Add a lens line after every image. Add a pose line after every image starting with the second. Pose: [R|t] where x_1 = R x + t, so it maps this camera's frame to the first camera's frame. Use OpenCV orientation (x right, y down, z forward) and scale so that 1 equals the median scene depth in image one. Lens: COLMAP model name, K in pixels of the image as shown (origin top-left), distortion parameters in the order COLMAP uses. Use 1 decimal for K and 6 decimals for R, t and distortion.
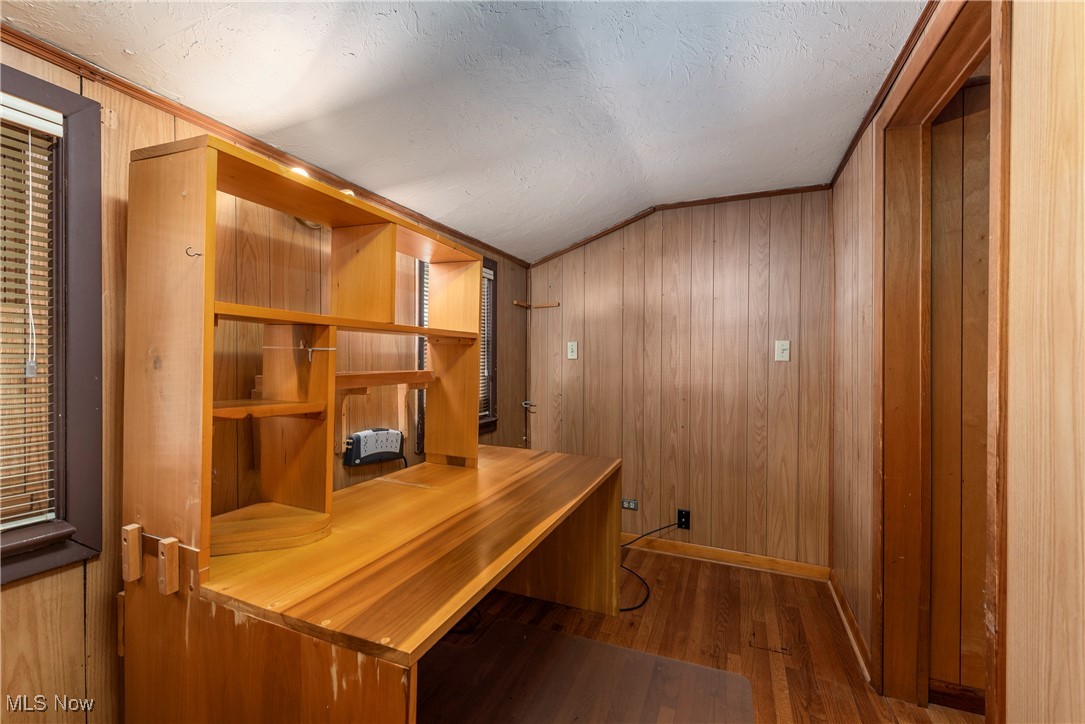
lens RADIAL K [[466.9, 0, 541.1], [0, 466.9, 360.3], [0, 0, 1]] dist [-0.000600, 0.000463]
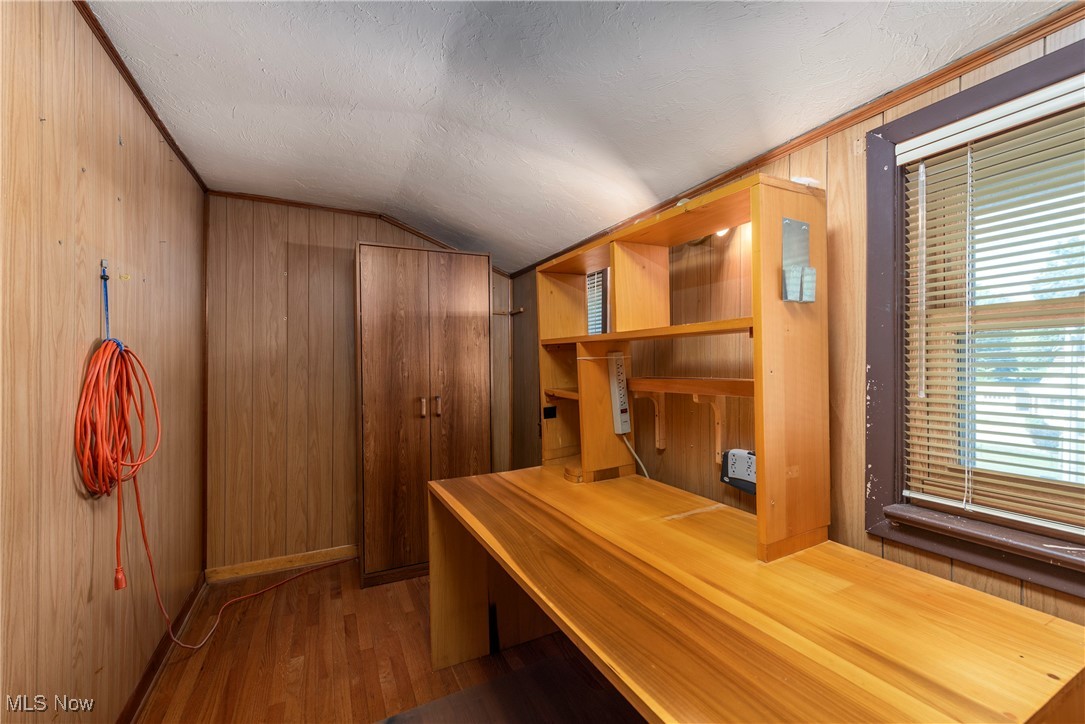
lens RADIAL K [[452.2, 0, 544.0], [0, 452.2, 362.2], [0, 0, 1]] dist [0.006745, -0.003387]
pose [[-0.652832, -0.004680, -0.757488, 0.535404], [-0.003830, 0.999989, -0.002878, -0.003120], [0.757493, 0.001022, -0.652842, 1.422492]]
